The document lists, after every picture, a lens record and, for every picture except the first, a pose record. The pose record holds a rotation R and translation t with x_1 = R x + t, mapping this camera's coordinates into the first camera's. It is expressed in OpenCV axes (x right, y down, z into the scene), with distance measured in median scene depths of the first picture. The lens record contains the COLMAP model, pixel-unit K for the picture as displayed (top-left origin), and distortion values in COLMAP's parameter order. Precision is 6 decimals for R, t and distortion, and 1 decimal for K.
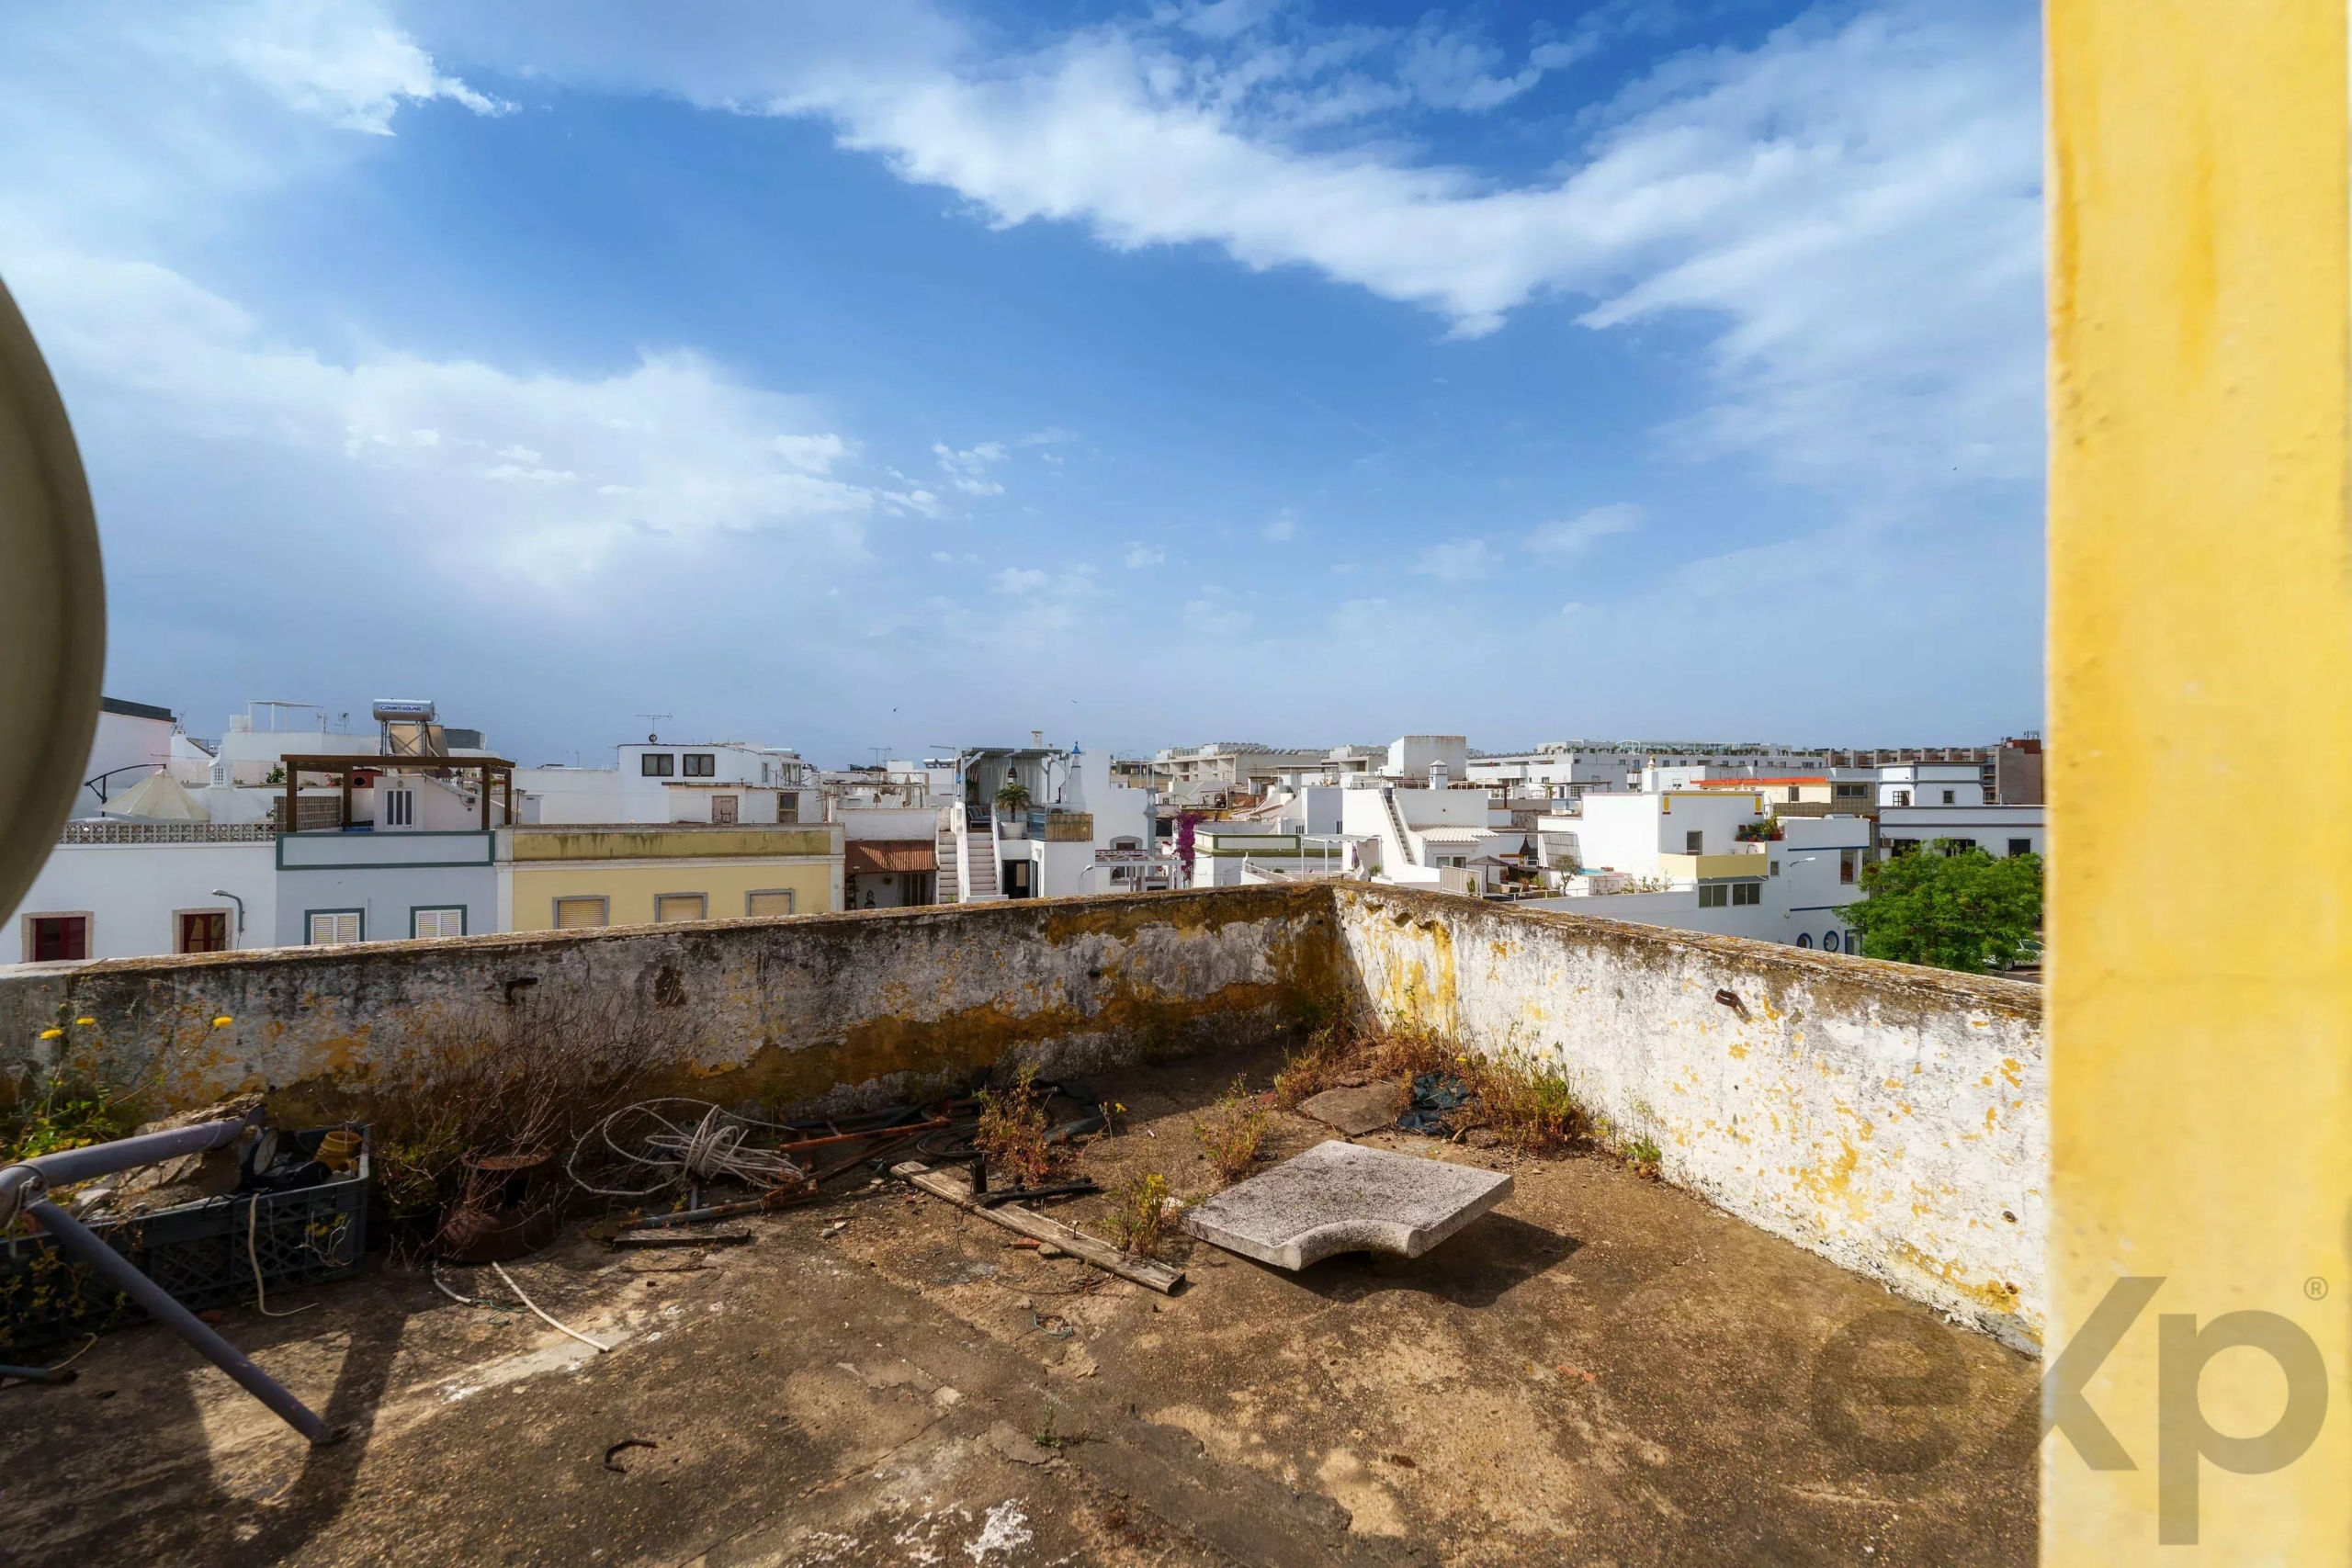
lens RADIAL K [[1026.3, 0, 1181.1], [0, 1026.3, 807.6], [0, 0, 1]] dist [0.001159, -0.000473]
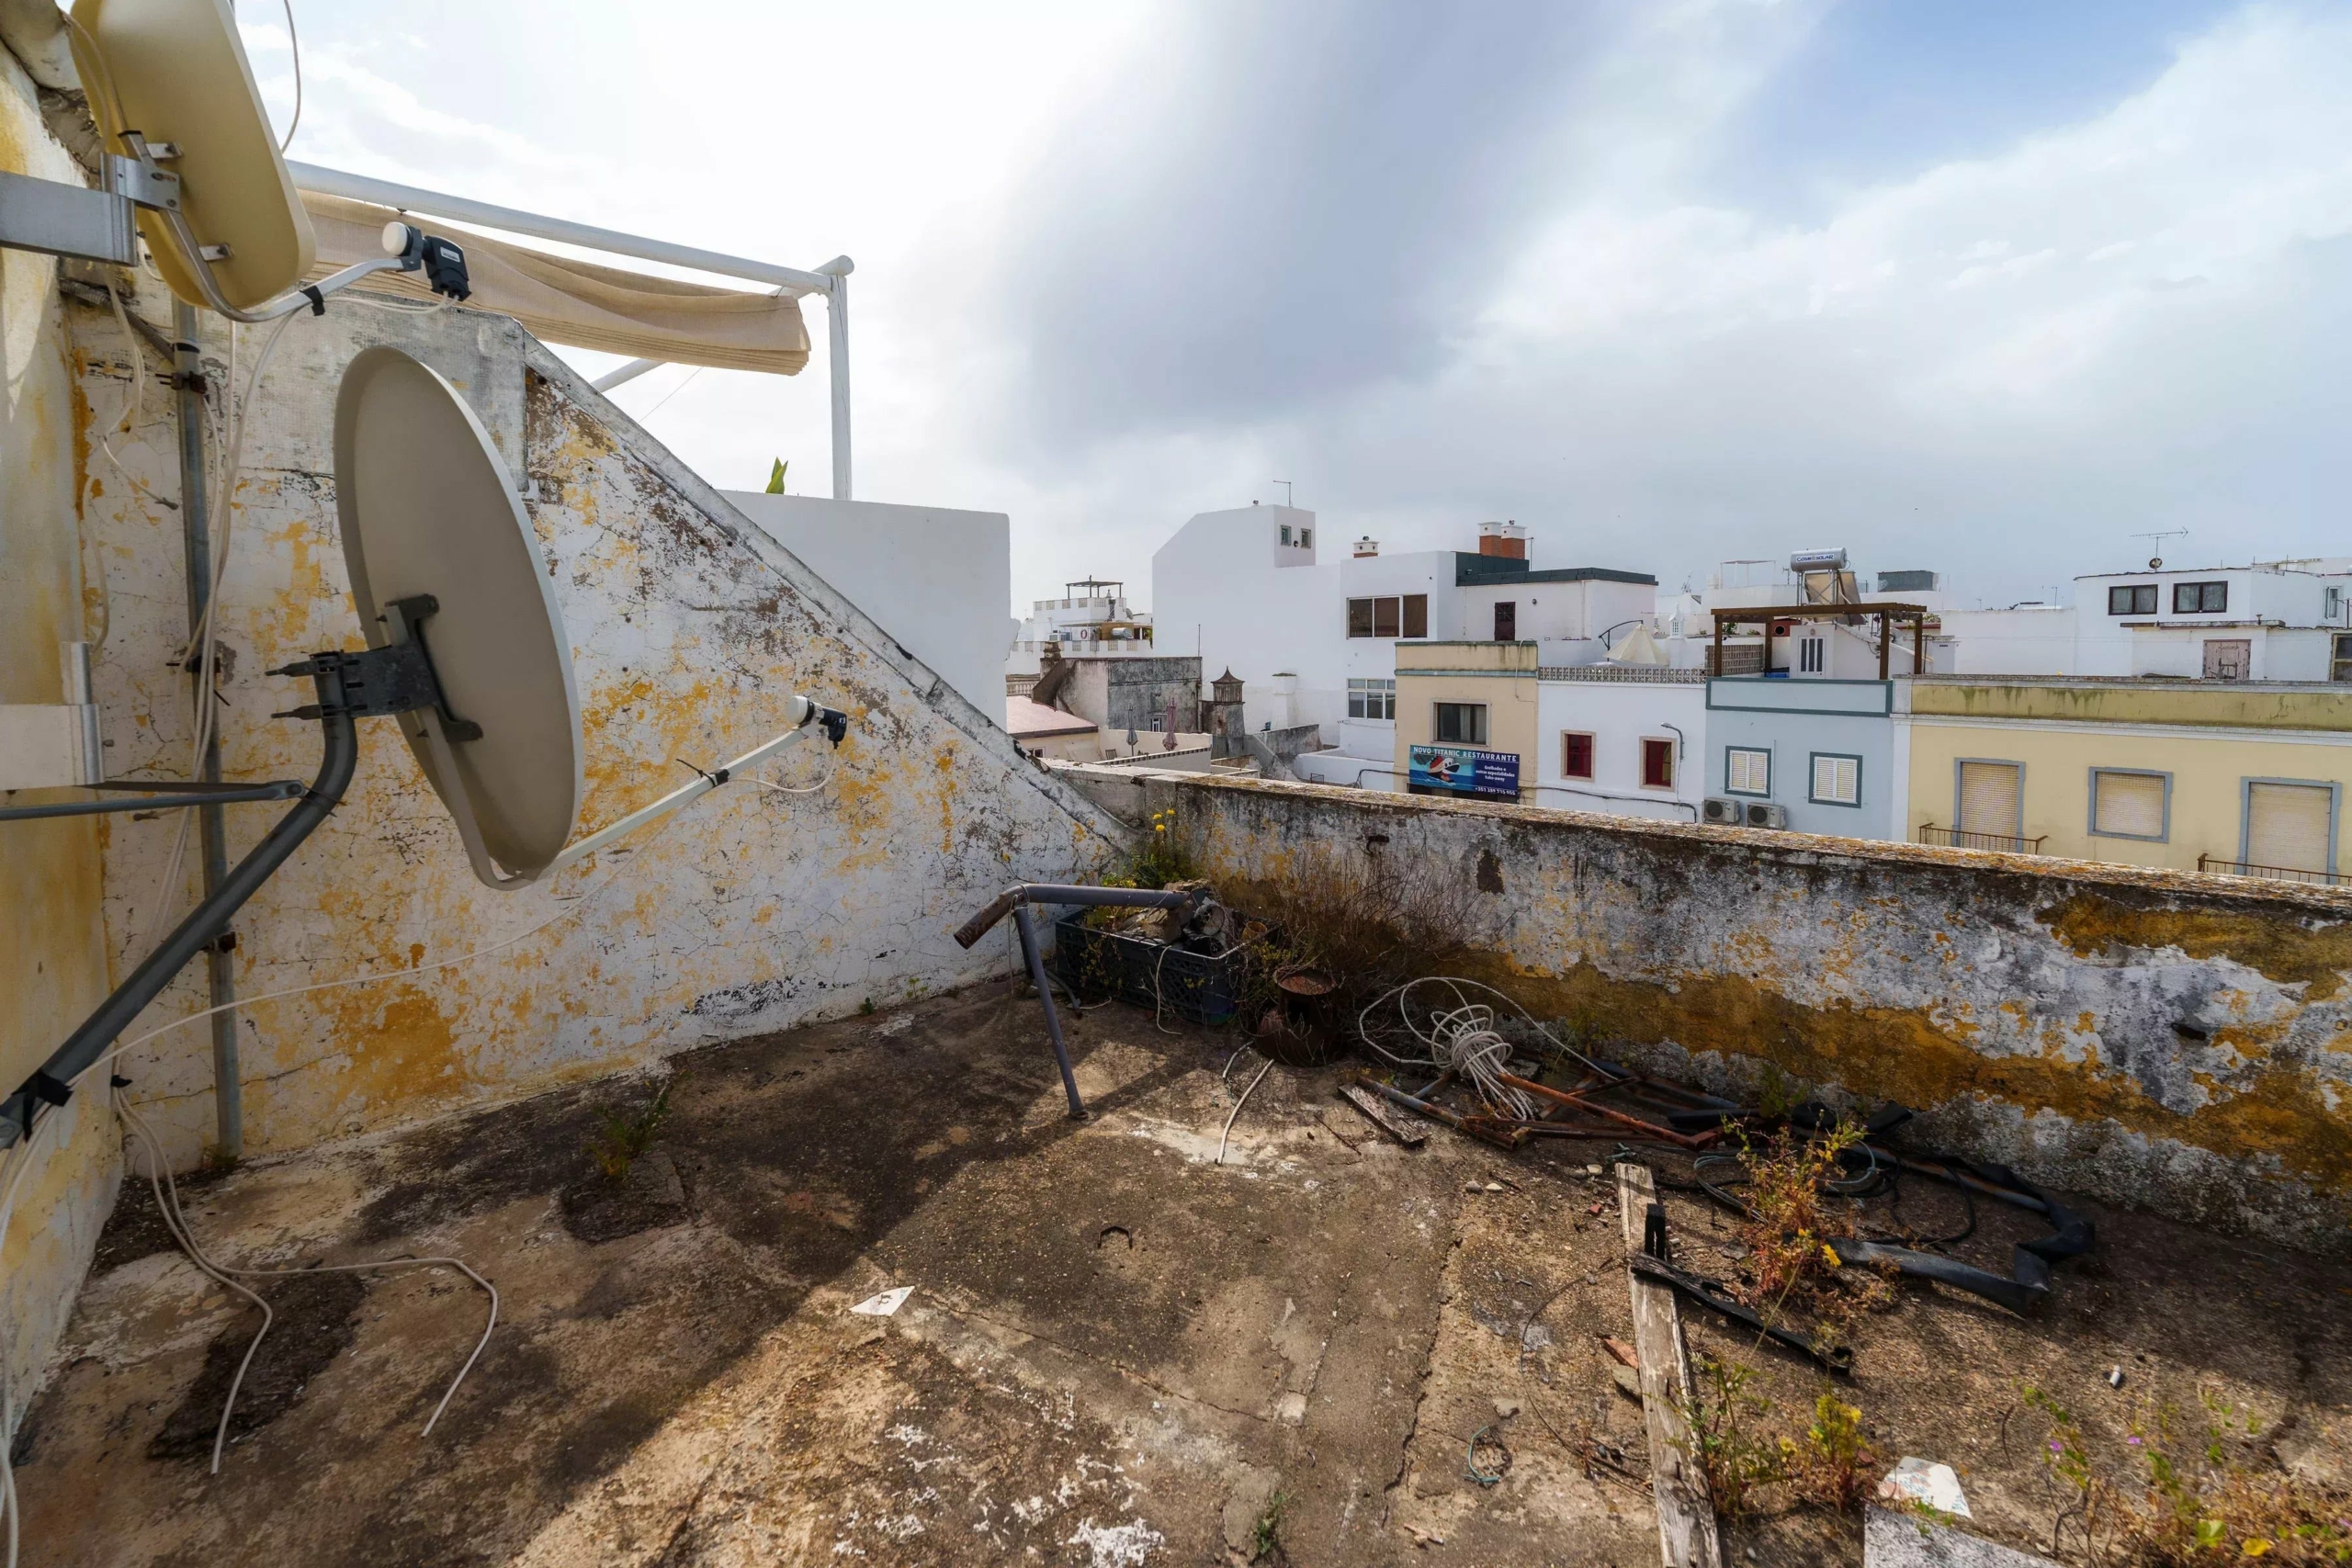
lens RADIAL K [[1032.2, 0, 1180.9], [0, 1032.2, 718.9], [0, 0, 1]] dist [0.000275, -0.000430]
pose [[0.207469, 0.068995, -0.975805, 0.137876], [0.004218, 0.997437, 0.071421, -0.014438], [0.978233, -0.018933, 0.206646, 0.186525]]
